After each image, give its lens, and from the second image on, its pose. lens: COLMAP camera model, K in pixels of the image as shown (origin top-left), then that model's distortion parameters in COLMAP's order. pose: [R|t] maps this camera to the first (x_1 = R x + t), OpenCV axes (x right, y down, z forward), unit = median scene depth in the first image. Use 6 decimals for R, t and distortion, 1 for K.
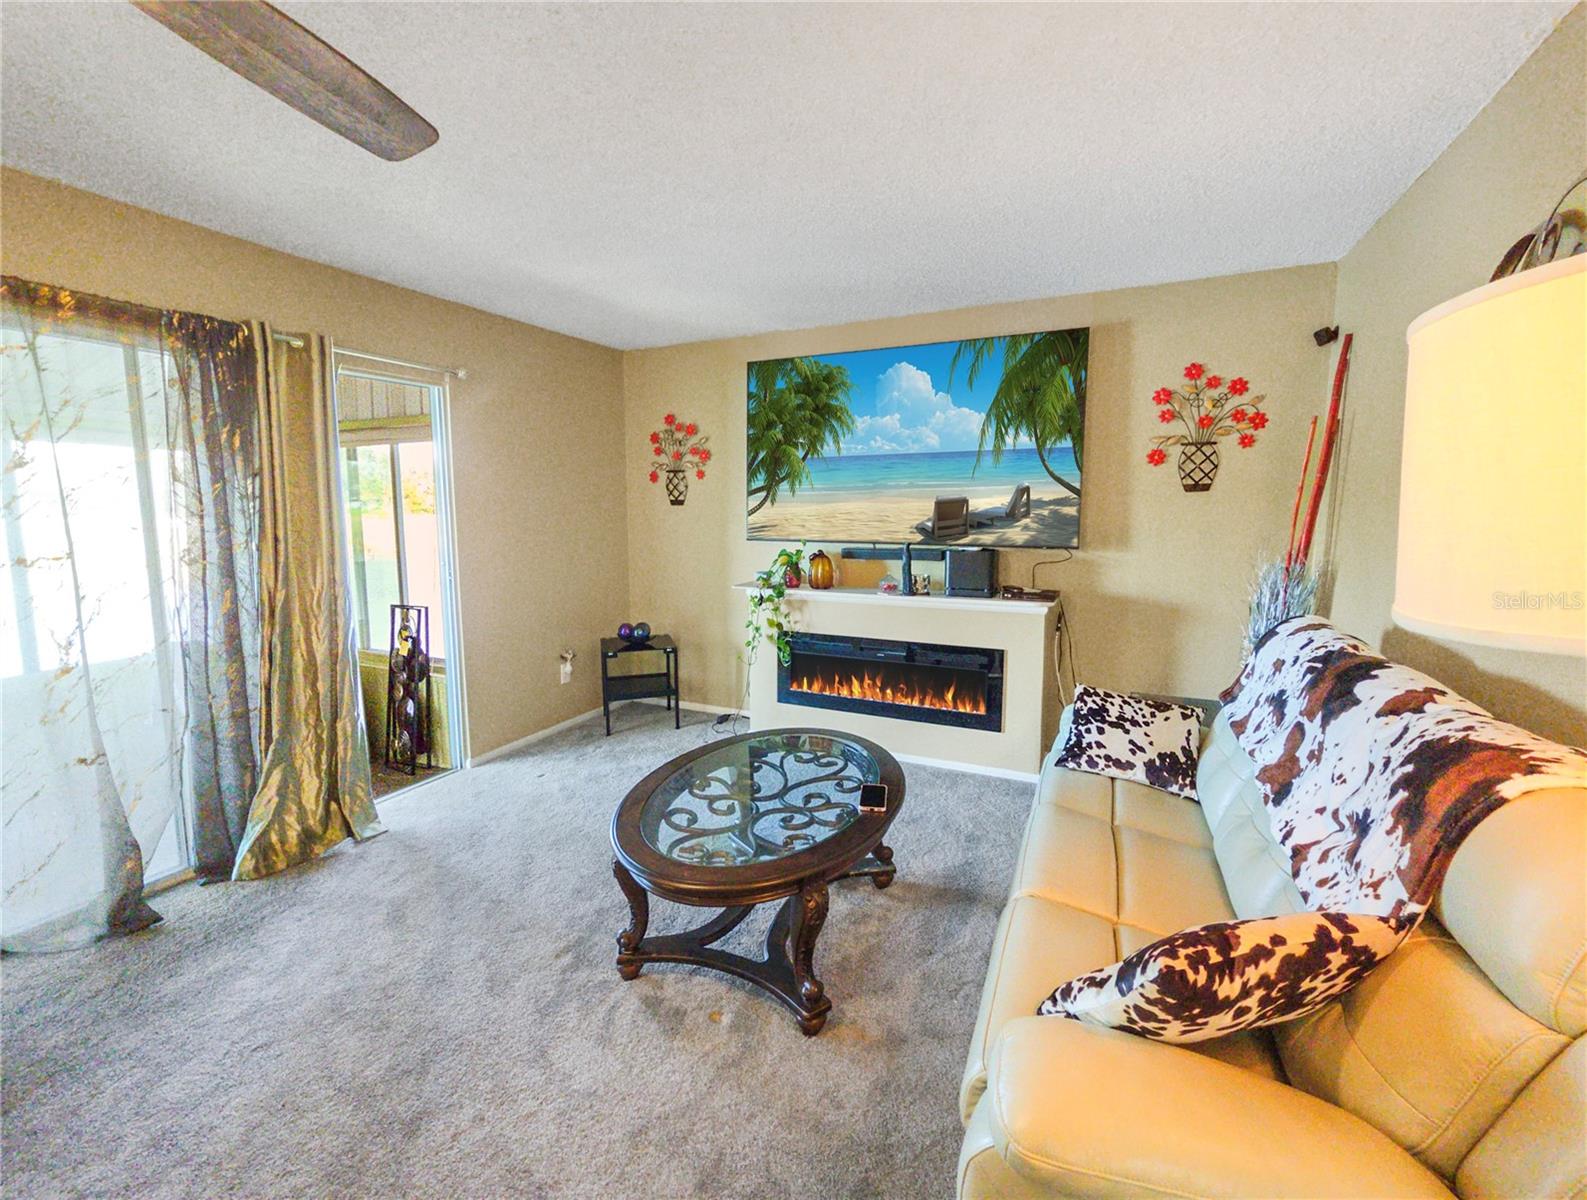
lens RADIAL K [[684.1, 0, 789.6], [0, 684.1, 595.8], [0, 0, 1]] dist [-0.012127, 0.011468]
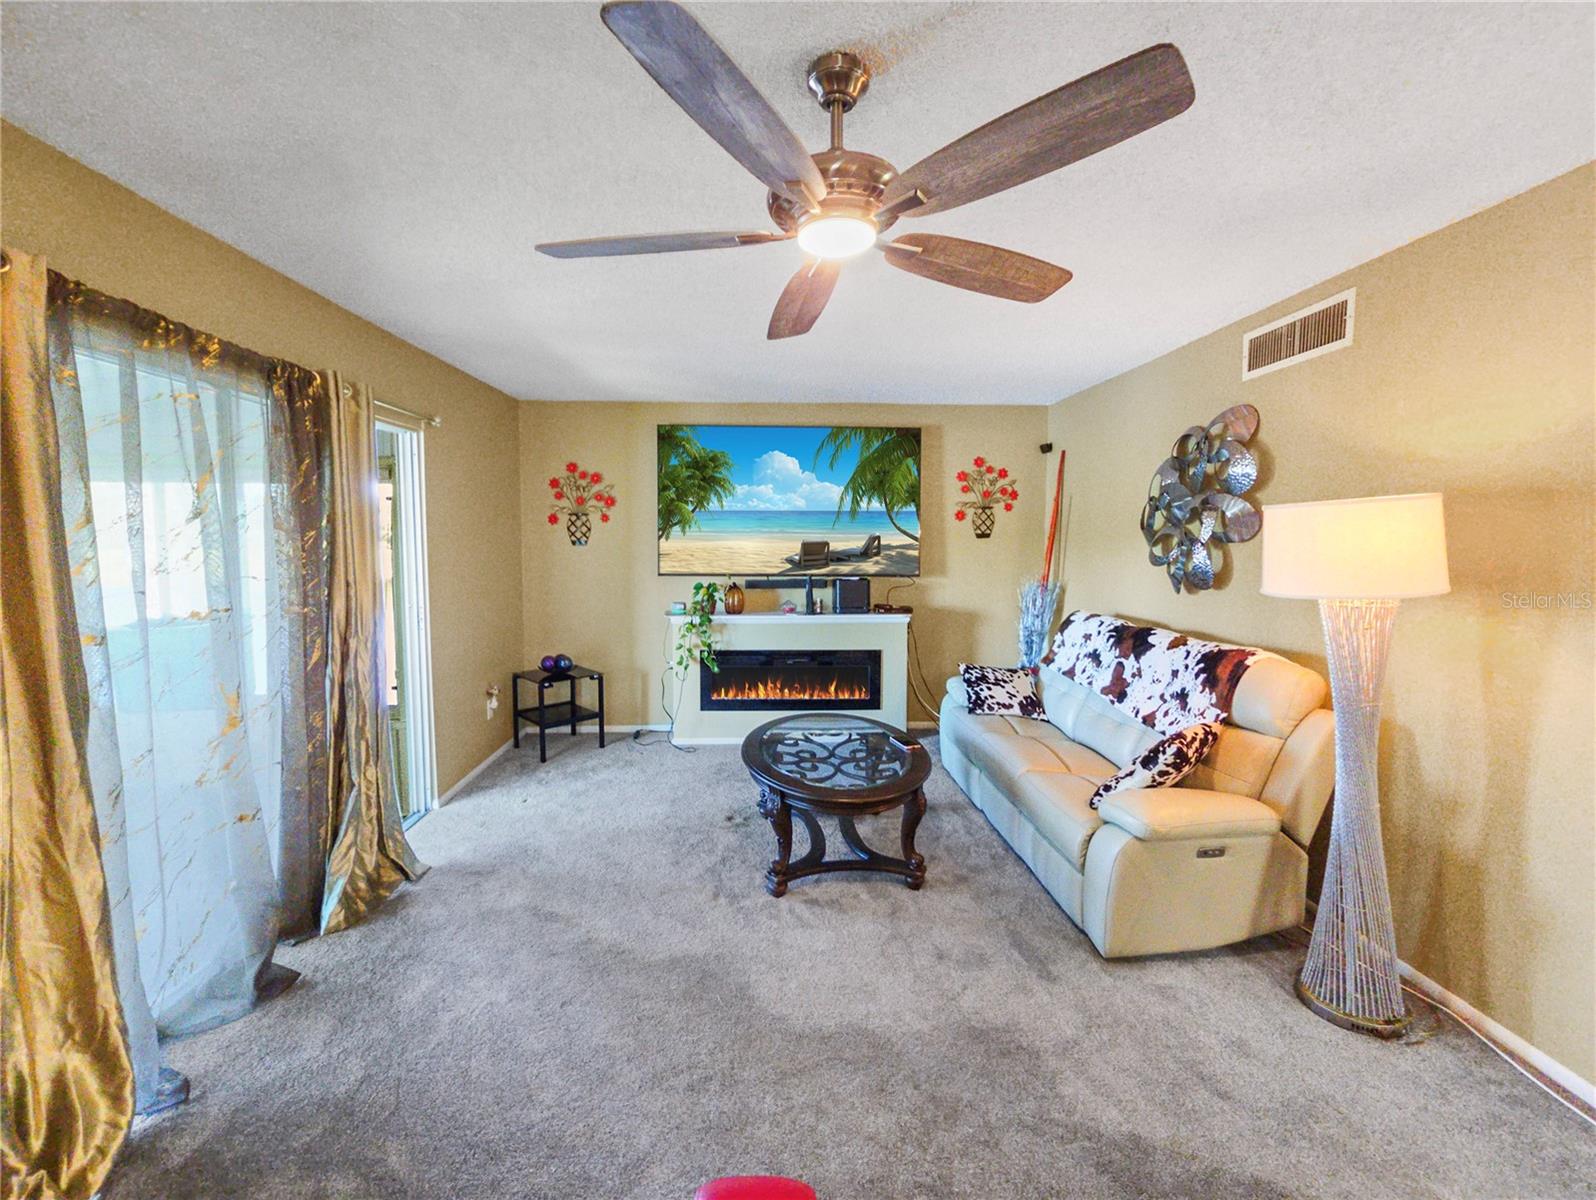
lens RADIAL K [[668.2, 0, 798.0], [0, 668.2, 600.0], [0, 0, 1]] dist [0.000168, 0.000047]
pose [[0.881463, -0.039452, 0.470602, -0.511645], [0.057250, 0.998082, -0.023560, -0.000019], [-0.468769, 0.047709, 0.882031, -0.145480]]
